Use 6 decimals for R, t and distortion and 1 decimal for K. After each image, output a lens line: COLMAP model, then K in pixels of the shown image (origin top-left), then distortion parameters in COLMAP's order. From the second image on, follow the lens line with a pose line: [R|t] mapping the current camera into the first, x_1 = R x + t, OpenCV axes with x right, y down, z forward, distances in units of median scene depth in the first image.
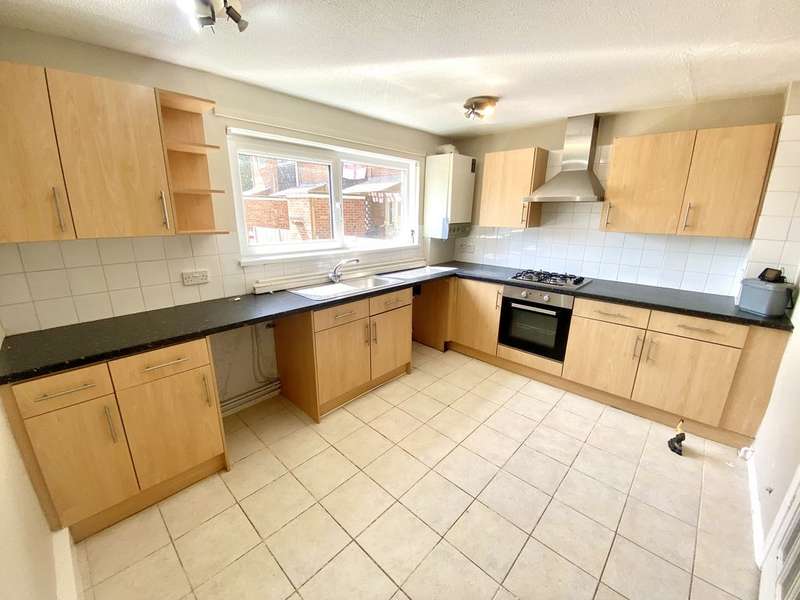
lens RADIAL K [[327.3, 0, 399.0], [0, 327.3, 301.1], [0, 0, 1]] dist [0.049793, -0.036875]
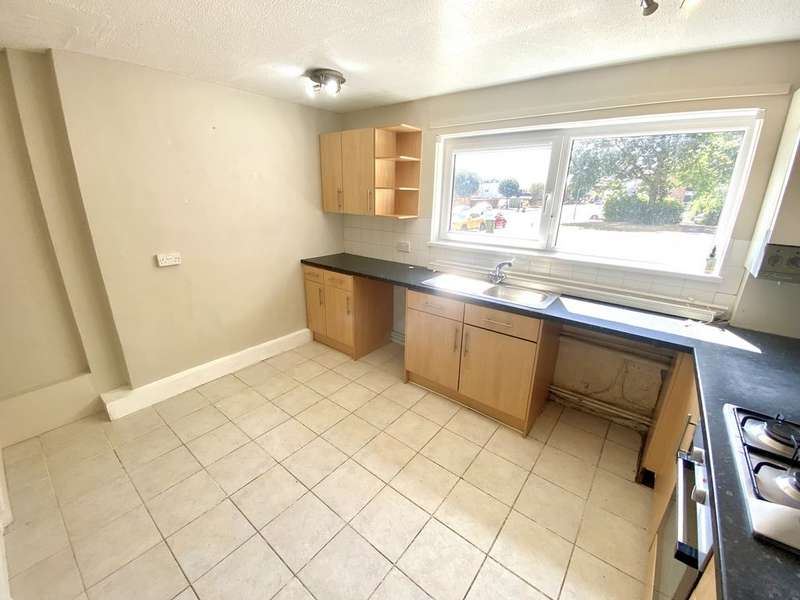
lens RADIAL K [[327.3, 0, 399.0], [0, 327.3, 301.1], [0, 0, 1]] dist [0.049793, -0.036875]
pose [[0.078648, 0.303300, -0.949644, 0.838314], [-0.282875, 0.920230, 0.270478, -0.229718], [0.955927, 0.247358, 0.158170, 0.774954]]
